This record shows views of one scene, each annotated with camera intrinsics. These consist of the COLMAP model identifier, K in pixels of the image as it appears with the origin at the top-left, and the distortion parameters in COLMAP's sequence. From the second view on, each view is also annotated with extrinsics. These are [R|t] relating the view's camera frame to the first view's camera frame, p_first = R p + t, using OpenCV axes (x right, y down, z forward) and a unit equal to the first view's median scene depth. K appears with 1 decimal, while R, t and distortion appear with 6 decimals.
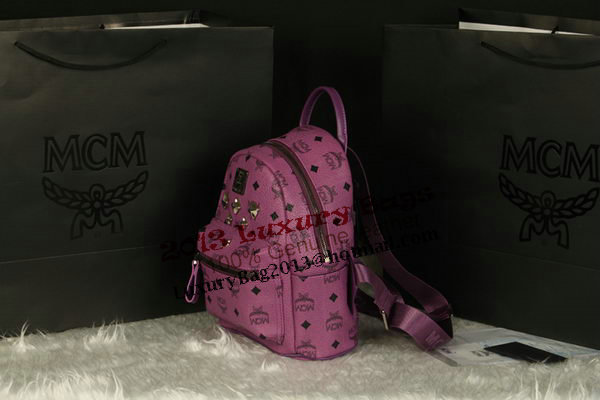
lens RADIAL K [[1287.2, 0, 300.0], [0, 1287.2, 200.0], [0, 0, 1]] dist [0.019587, 0.126281]
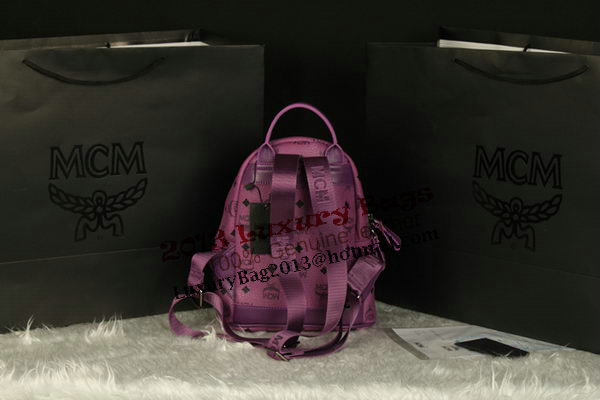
lens RADIAL K [[1287.2, 0, 300.0], [0, 1287.2, 200.0], [0, 0, 1]] dist [0.019587, 0.126281]
pose [[0.999326, 0.002120, -0.036661, 0.051934], [-0.002467, 0.999953, -0.009419, 0.005620], [0.036639, 0.009503, 0.999283, -0.078352]]
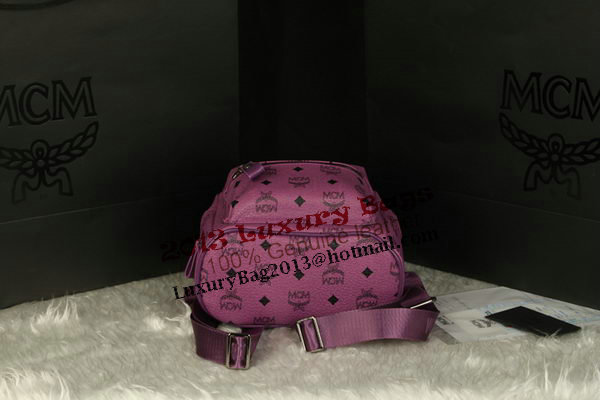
lens RADIAL K [[1287.2, 0, 300.0], [0, 1287.2, 200.0], [0, 0, 1]] dist [0.019587, 0.126281]
pose [[0.999536, -0.030150, -0.004403, 0.022229], [0.030433, 0.994927, 0.095882, -0.051277], [0.001490, -0.095971, 0.995383, 0.128967]]
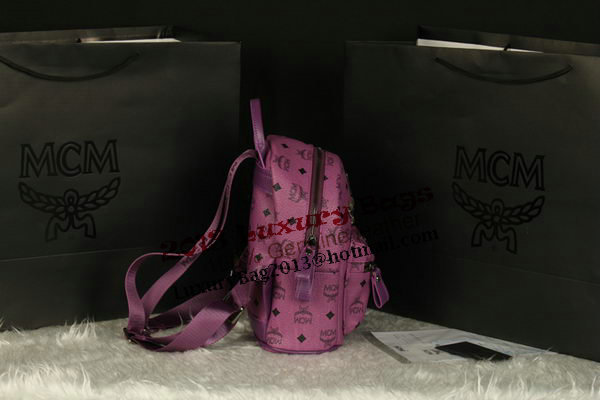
lens RADIAL K [[1287.2, 0, 300.0], [0, 1287.2, 200.0], [0, 0, 1]] dist [0.019587, 0.126281]
pose [[0.999958, 0.007785, 0.004845, 0.025246], [-0.007720, 0.999883, -0.013183, 0.008989], [-0.004947, 0.013145, 0.999901, -0.056377]]
